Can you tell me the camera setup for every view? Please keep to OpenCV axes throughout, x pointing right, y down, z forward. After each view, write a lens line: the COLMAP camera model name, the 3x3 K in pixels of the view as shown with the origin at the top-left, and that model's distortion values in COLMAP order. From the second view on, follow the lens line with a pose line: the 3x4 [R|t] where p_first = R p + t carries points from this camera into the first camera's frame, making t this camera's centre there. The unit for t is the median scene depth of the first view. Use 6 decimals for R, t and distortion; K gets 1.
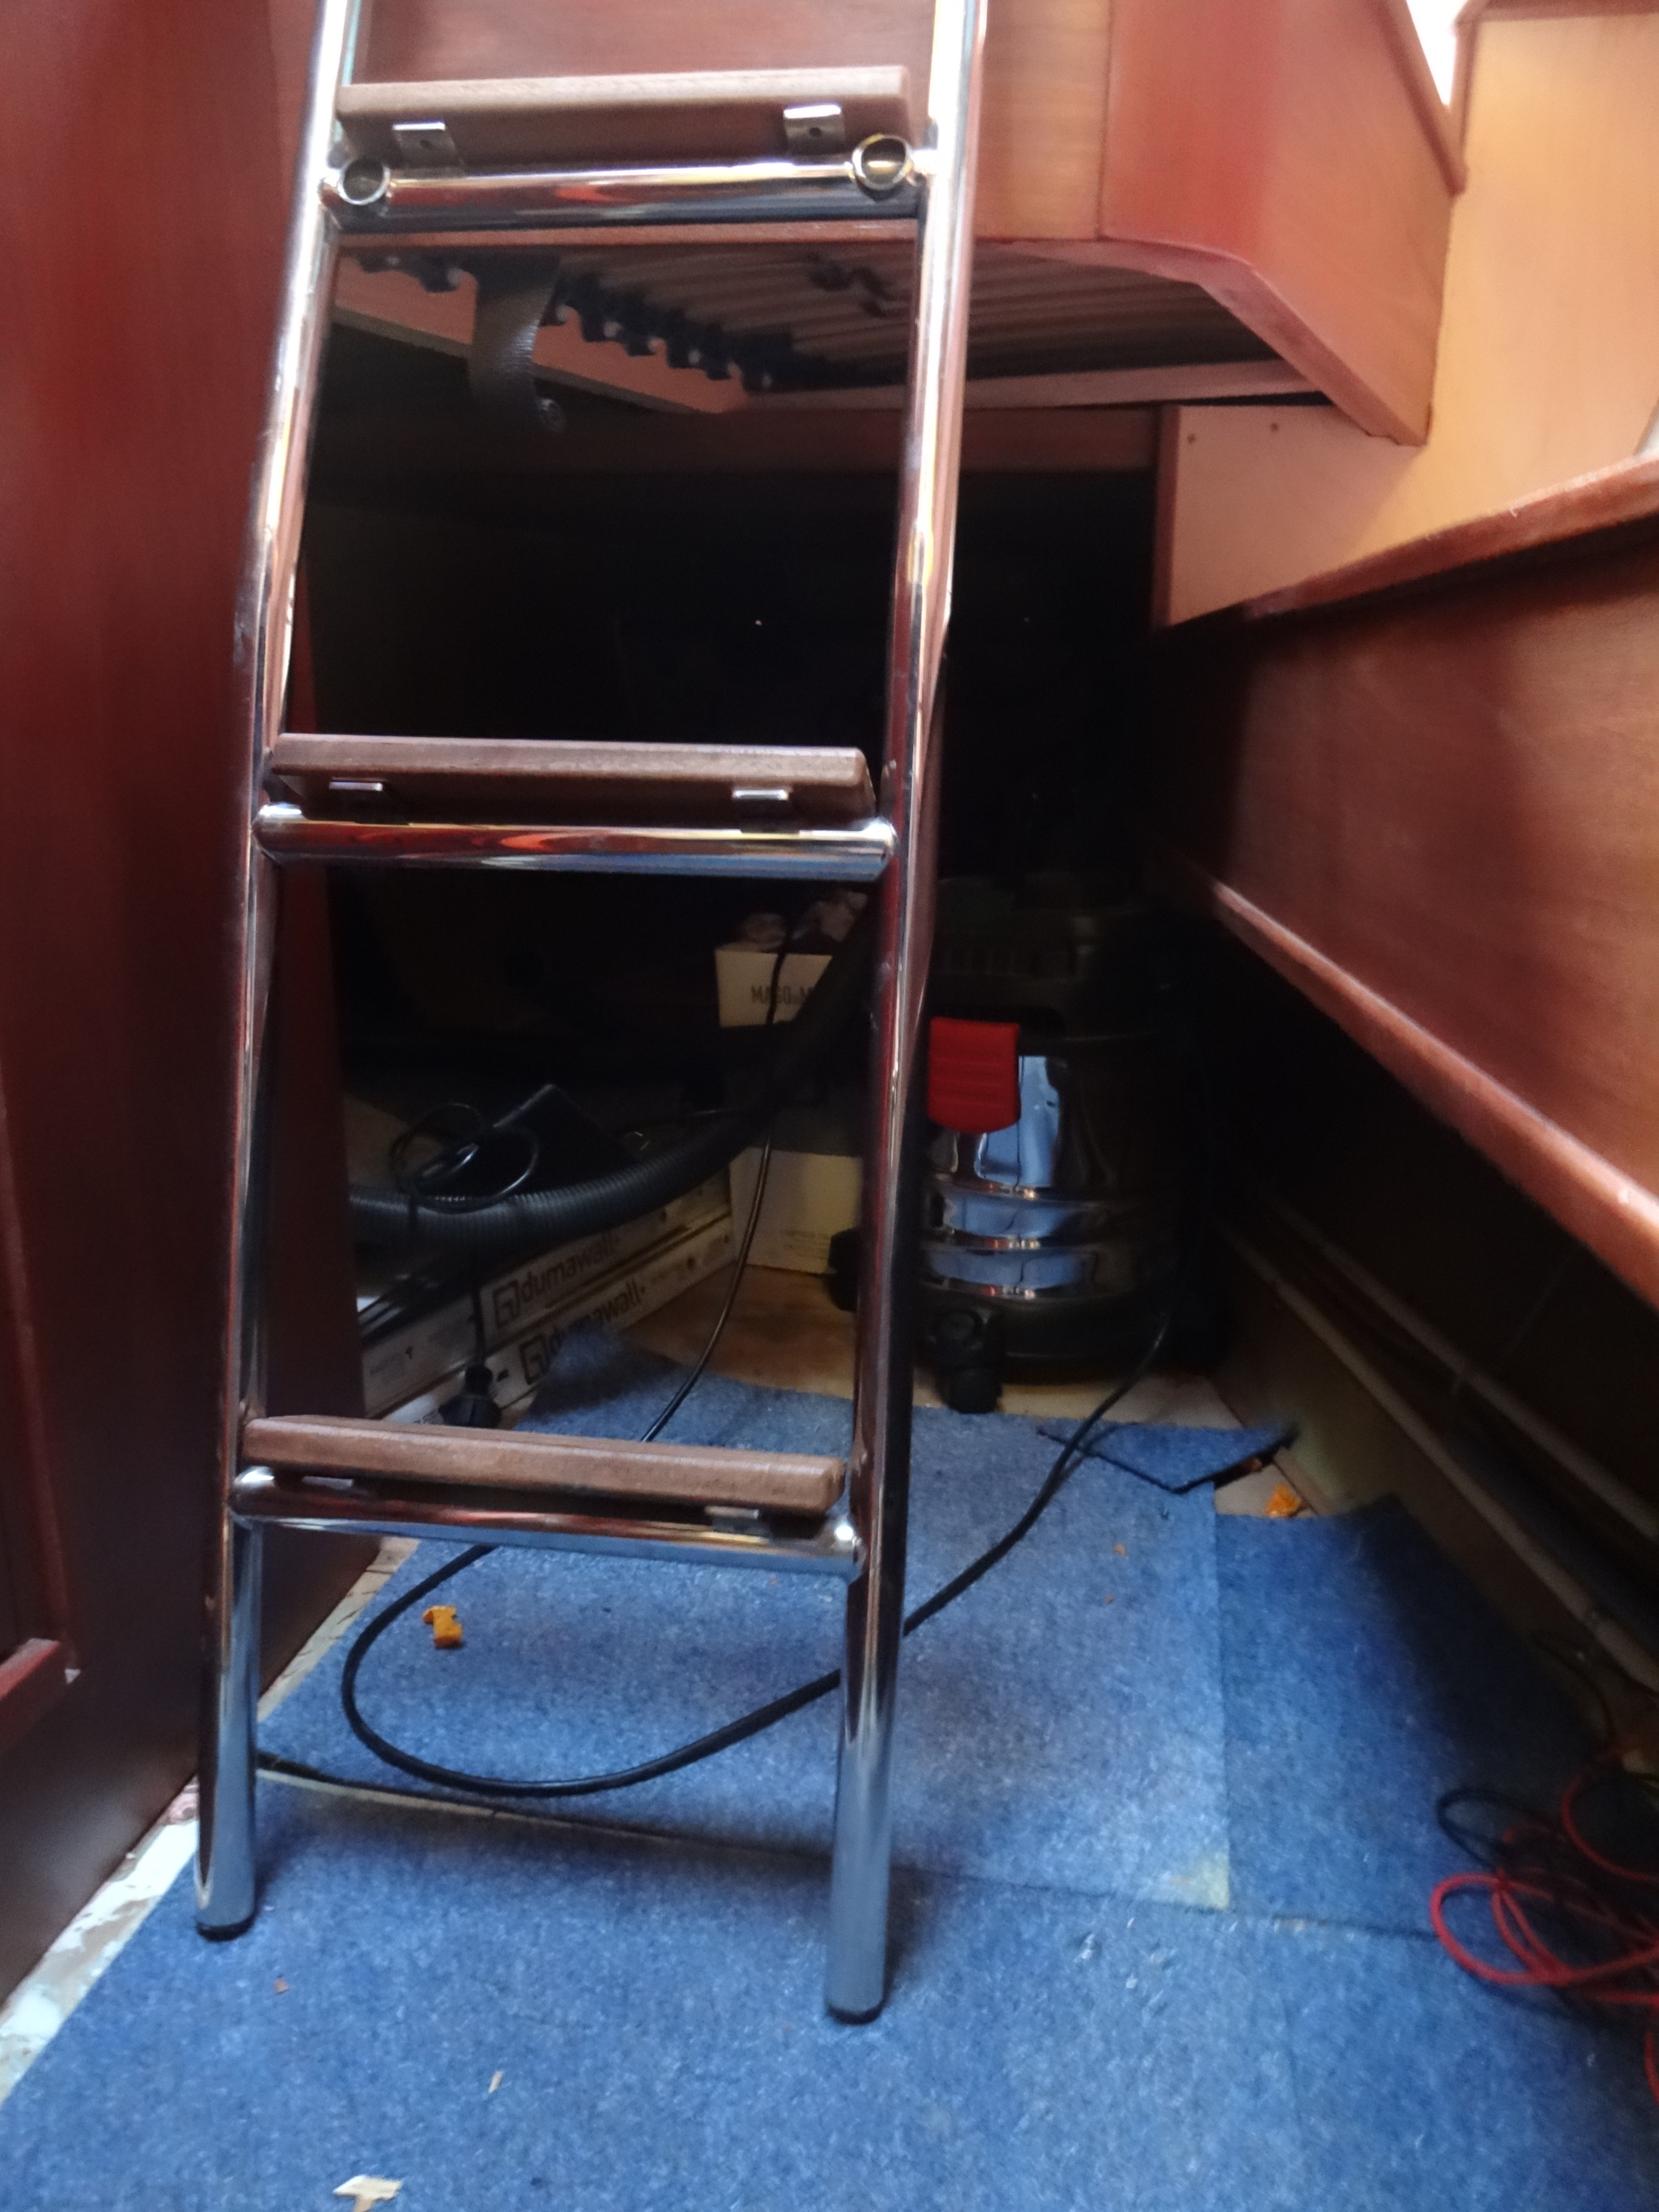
lens RADIAL K [[1641.4, 0, 828.1], [0, 1641.4, 1115.7], [0, 0, 1]] dist [-0.005290, 0.001730]
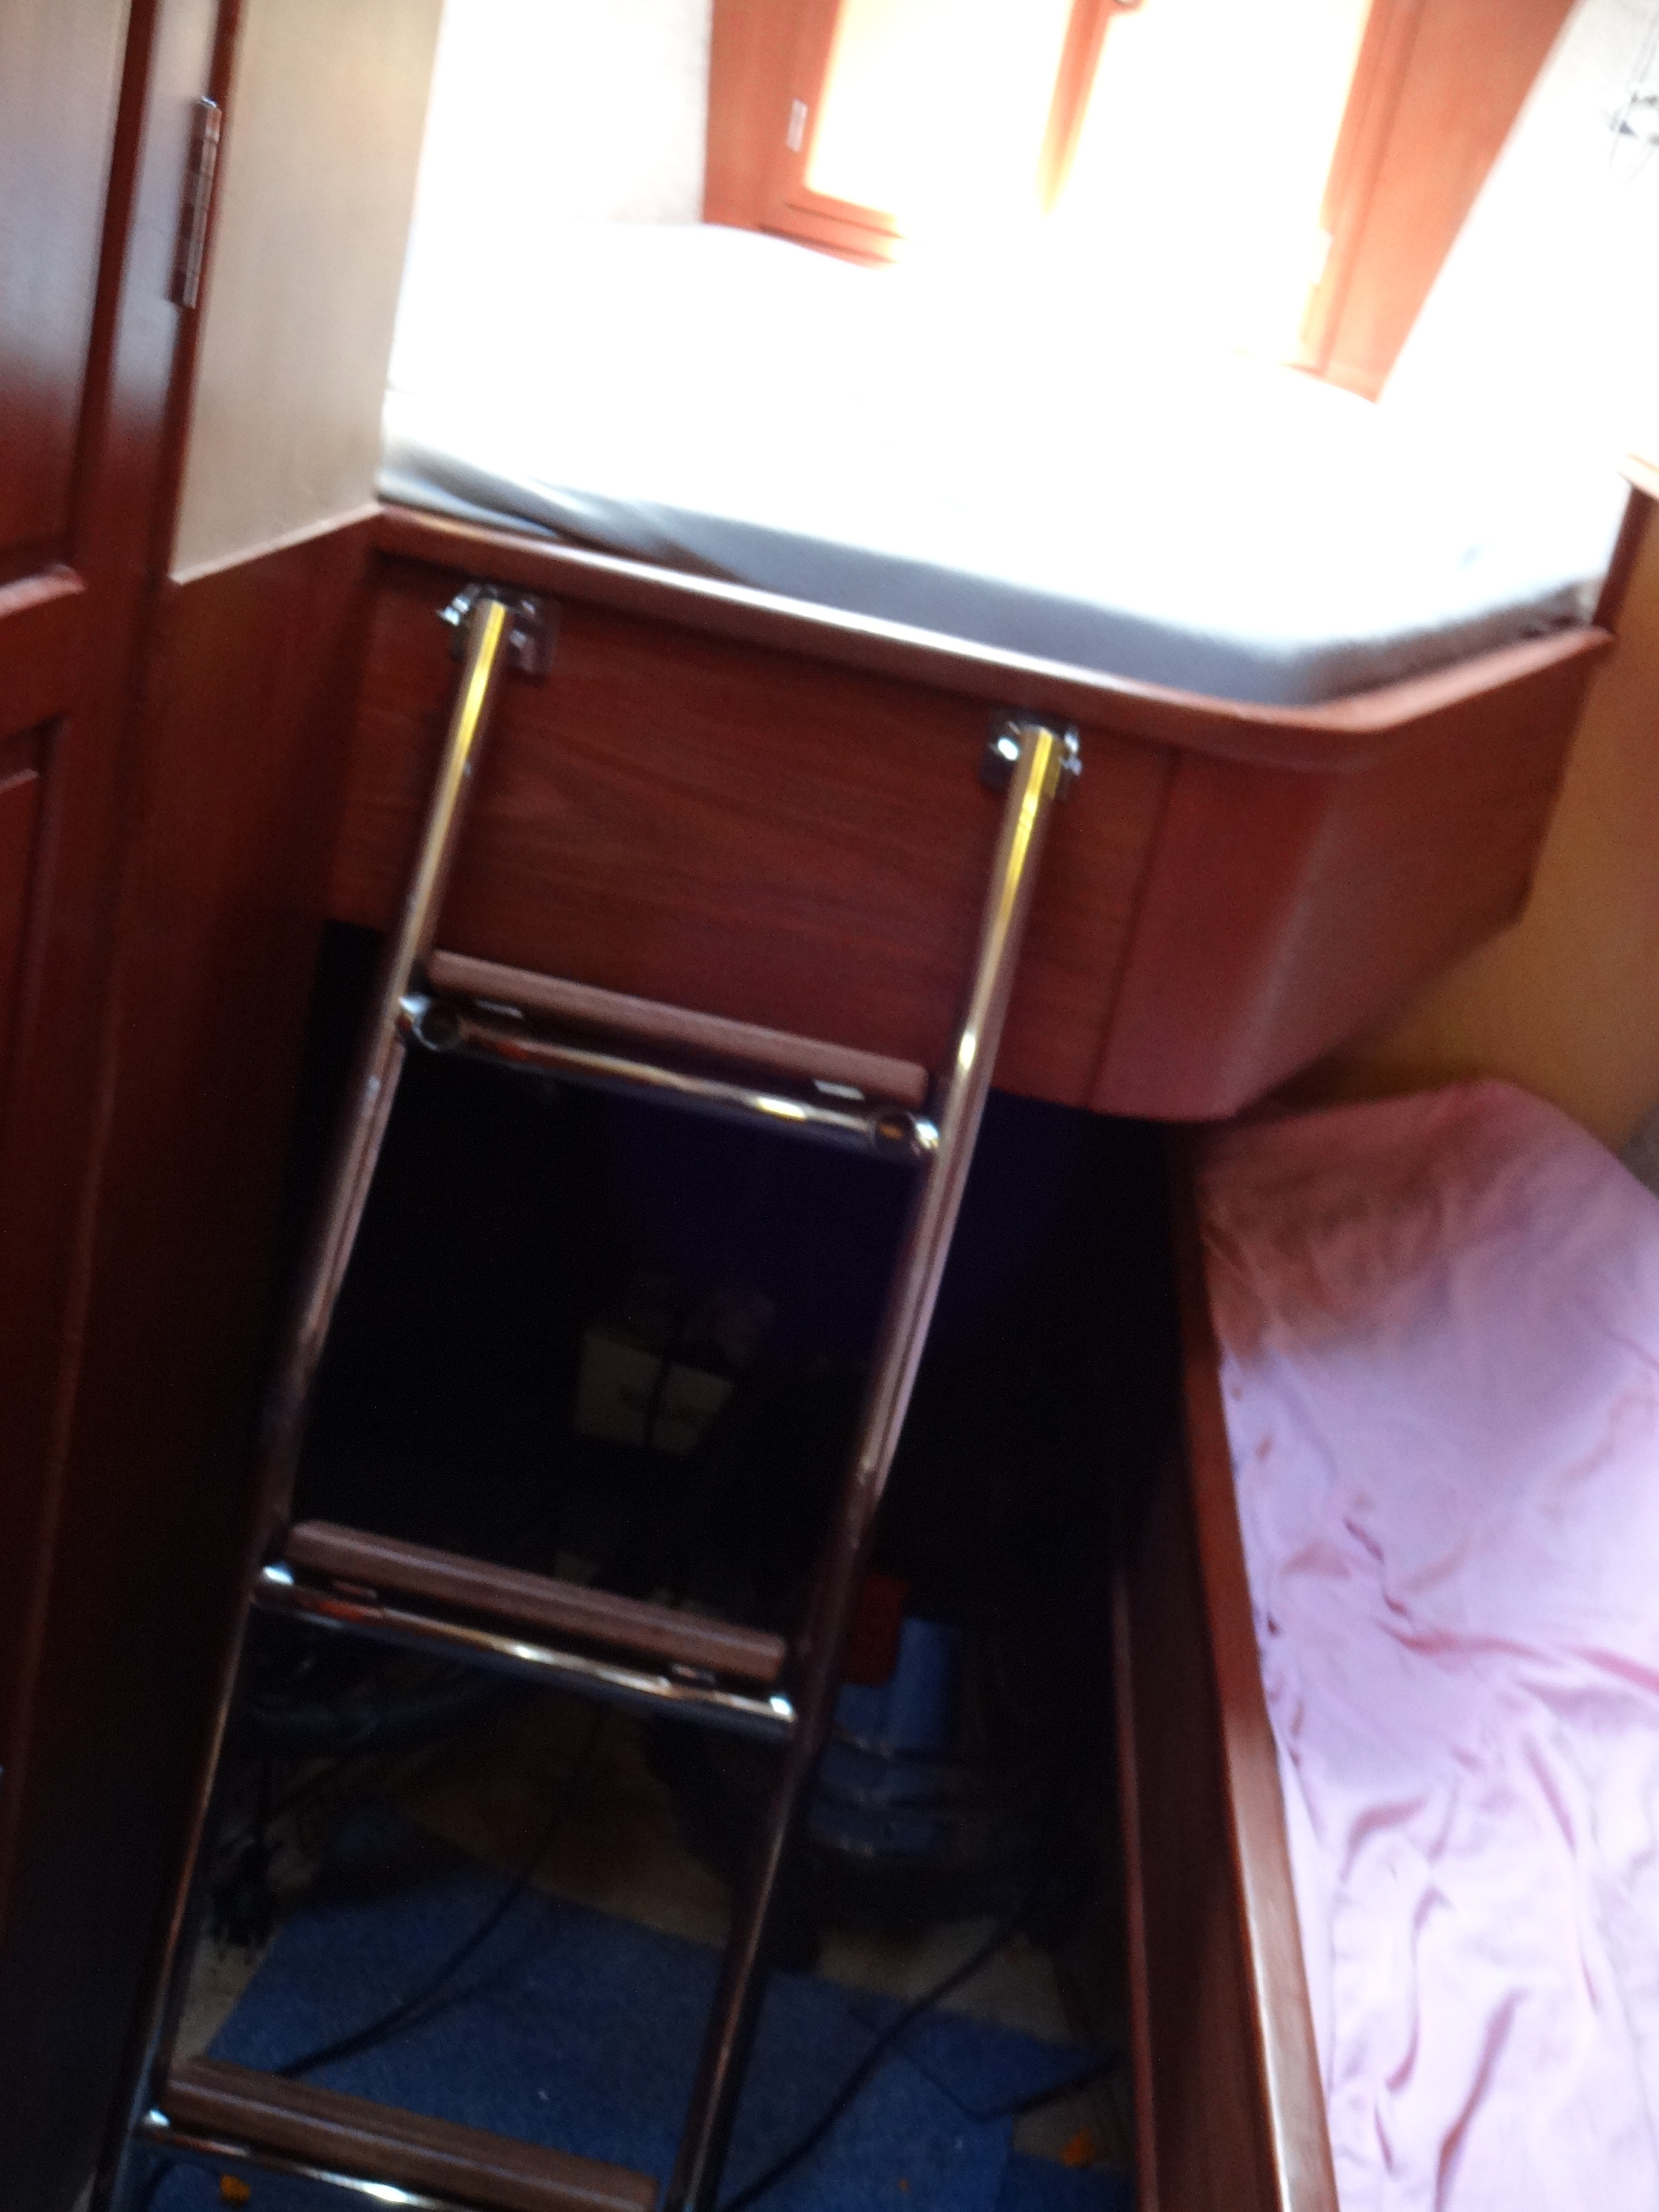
lens RADIAL K [[2996.6, 0, 837.3], [0, 2996.6, 1148.5], [0, 0, 1]] dist [0.004908, 0.000000]
pose [[0.981340, 0.176528, 0.076227, -0.138540], [-0.182705, 0.979614, 0.083523, -0.624173], [-0.059929, -0.095891, 0.993586, -0.932998]]
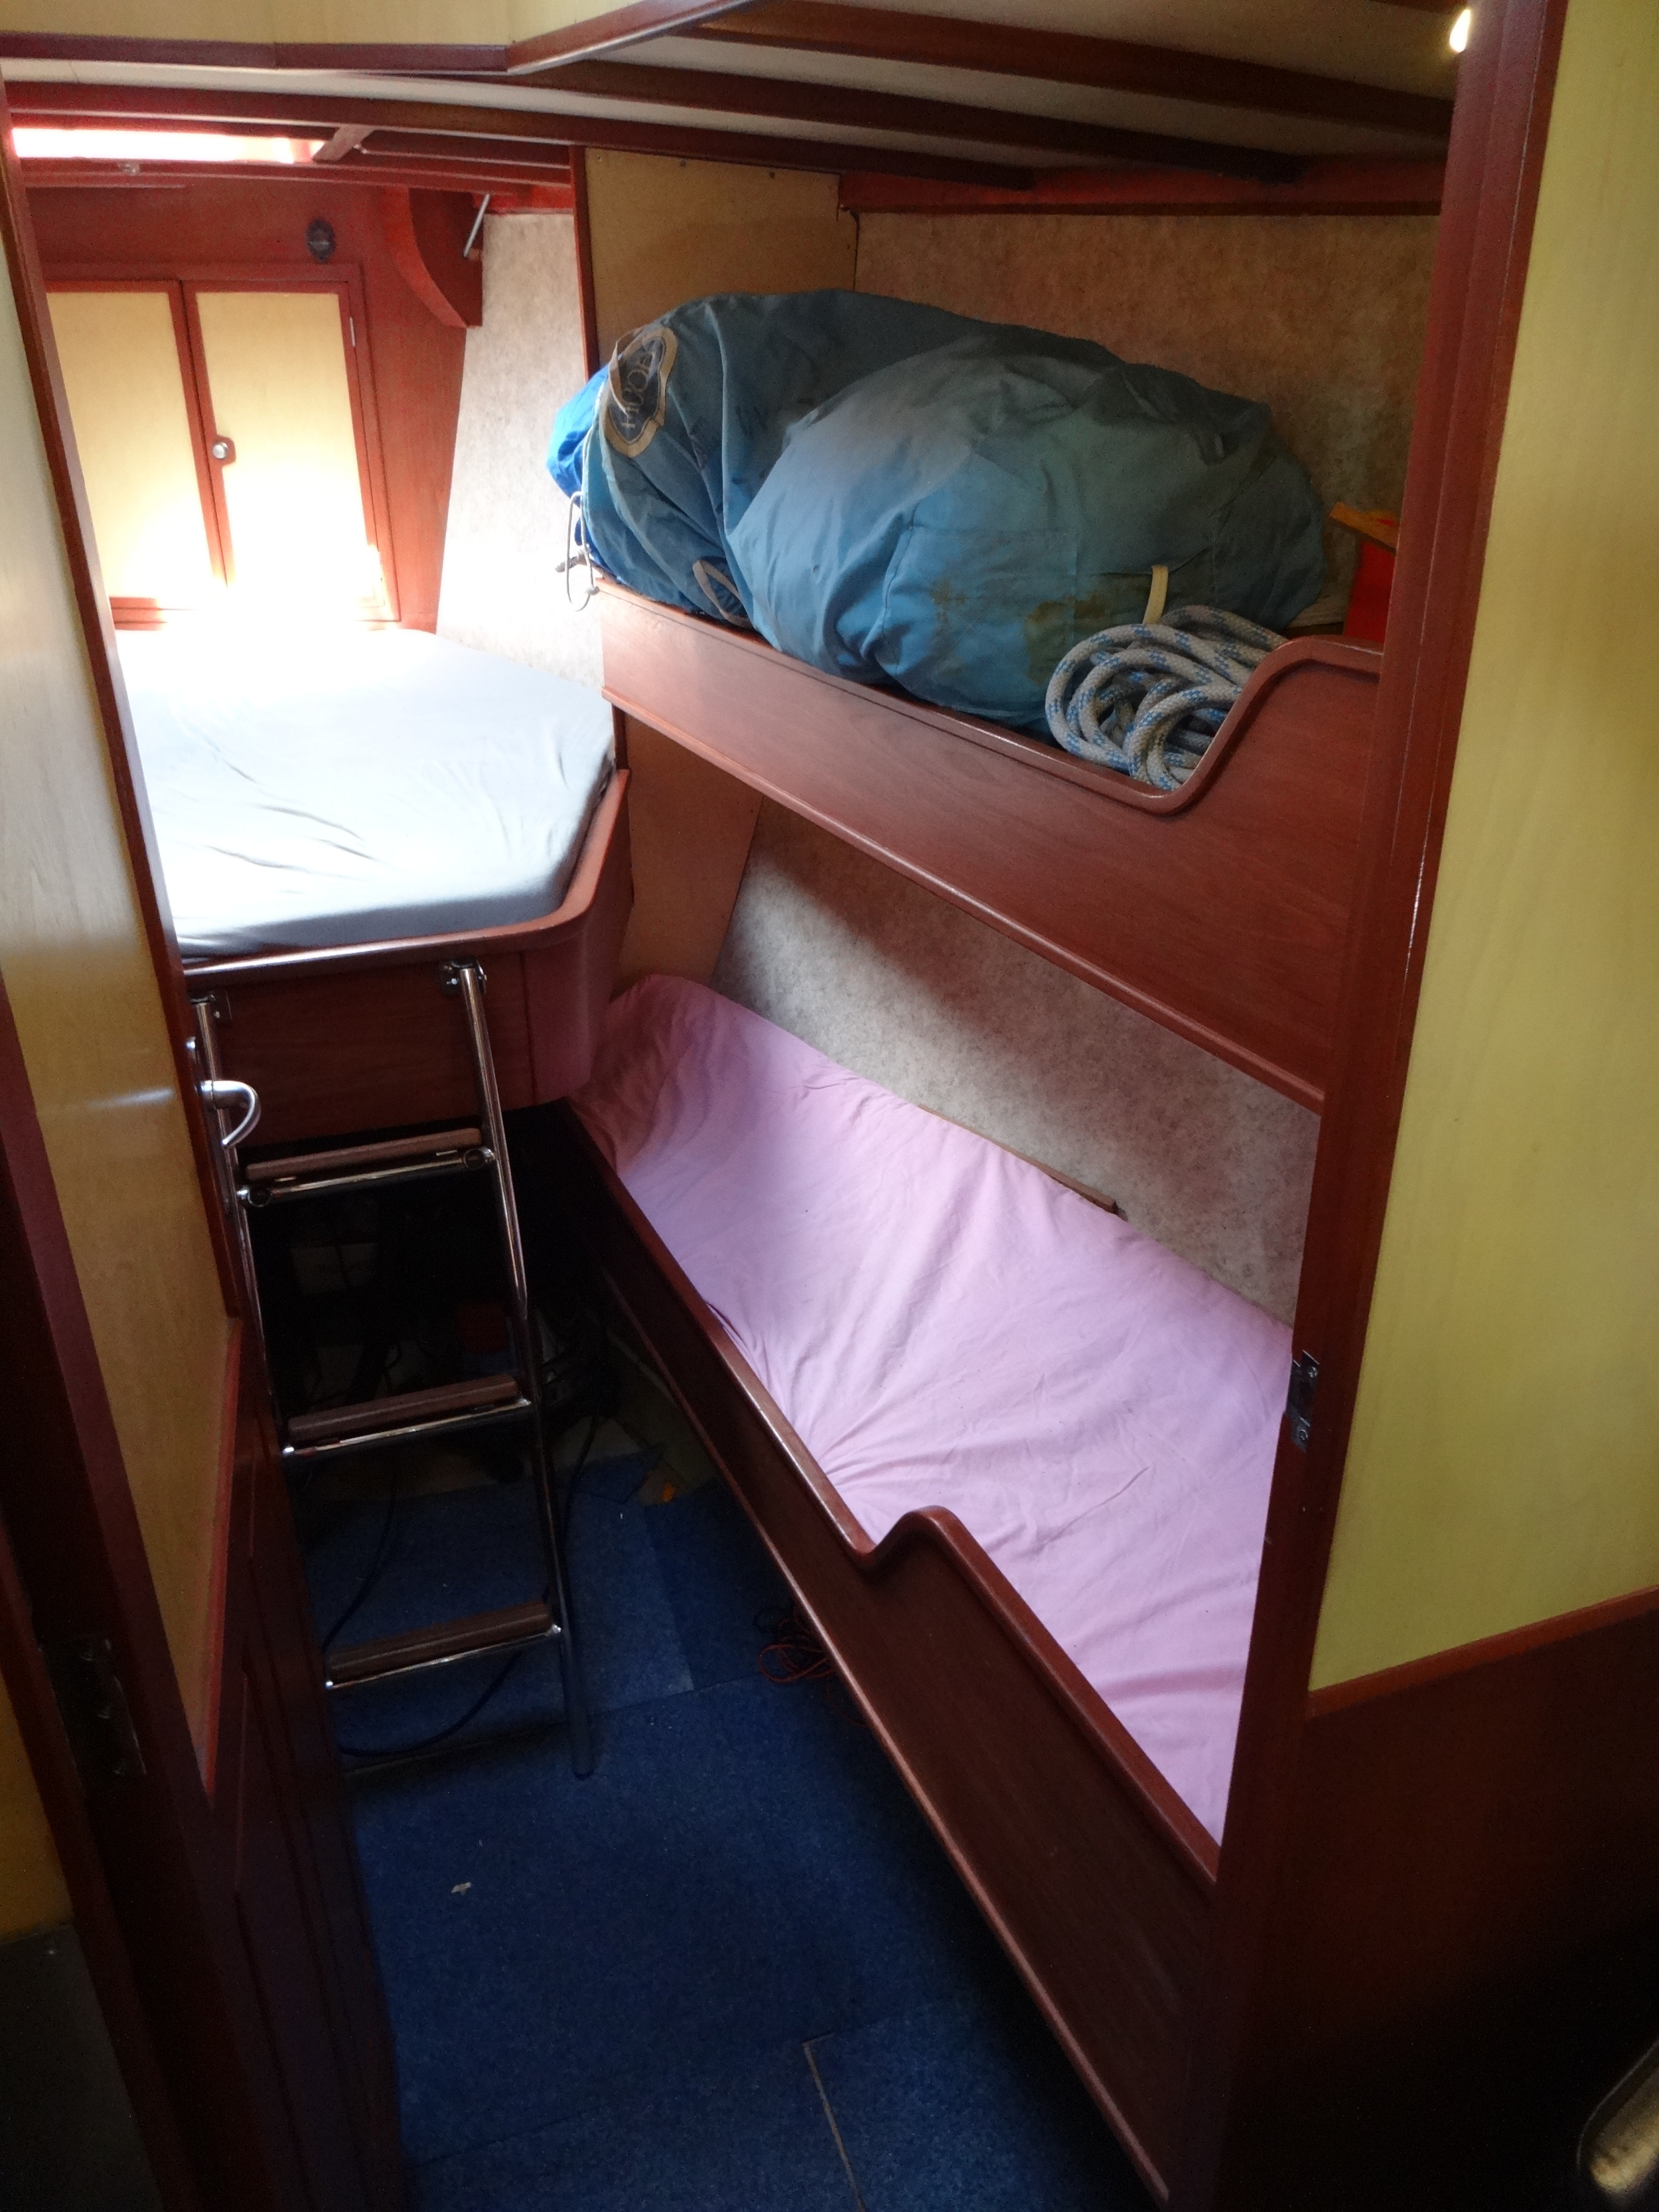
lens RADIAL K [[1641.4, 0, 835.1], [0, 1641.4, 1102.5], [0, 0, 1]] dist [-0.005290, 0.001730]
pose [[0.880070, -0.223906, 0.418740, -0.455895], [0.142083, 0.965616, 0.217711, -0.979152], [-0.453089, -0.132105, 0.881623, -1.341925]]
